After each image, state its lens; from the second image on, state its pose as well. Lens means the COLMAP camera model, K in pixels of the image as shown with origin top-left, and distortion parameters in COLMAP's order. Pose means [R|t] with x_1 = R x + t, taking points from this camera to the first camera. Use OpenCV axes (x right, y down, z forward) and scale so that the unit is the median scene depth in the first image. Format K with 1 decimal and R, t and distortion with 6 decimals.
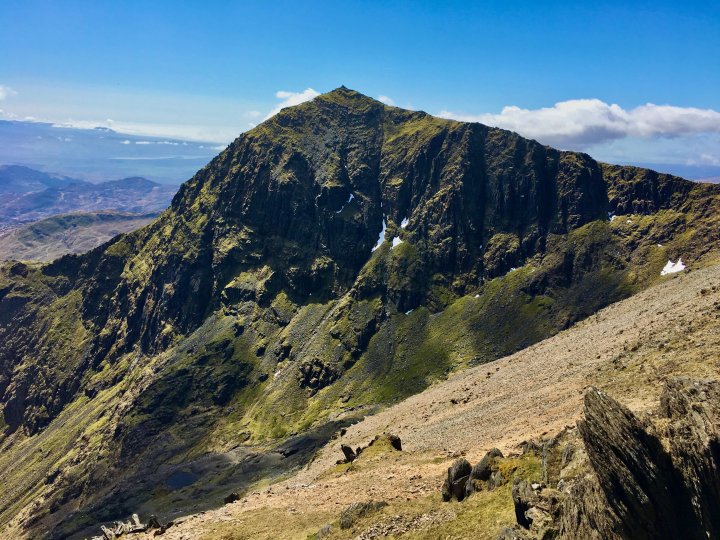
lens RADIAL K [[605.7, 0, 366.8], [0, 605.7, 251.6], [0, 0, 1]] dist [0.065808, -0.076646]
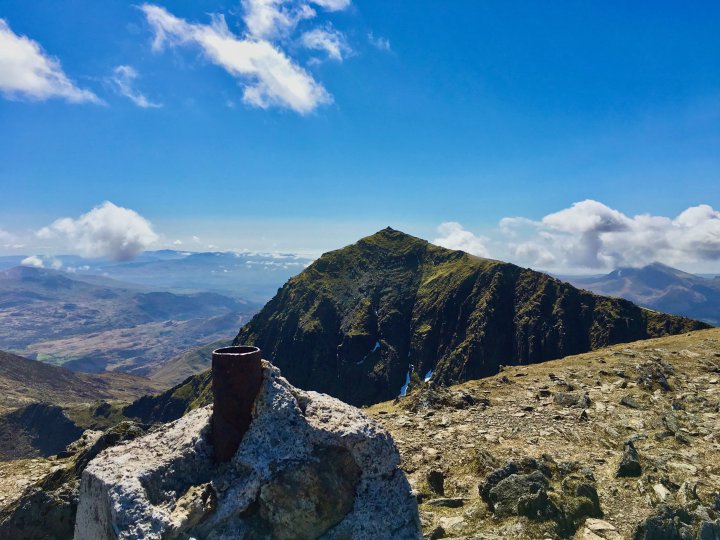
lens RADIAL K [[605.7, 0, 350.4], [0, 605.7, 261.8], [0, 0, 1]] dist [0.065808, -0.076646]
pose [[0.960406, -0.040587, -0.275631, 0.199779], [-0.009105, 0.984231, -0.176653, -0.052072], [0.278454, 0.172168, 0.944892, 0.081968]]
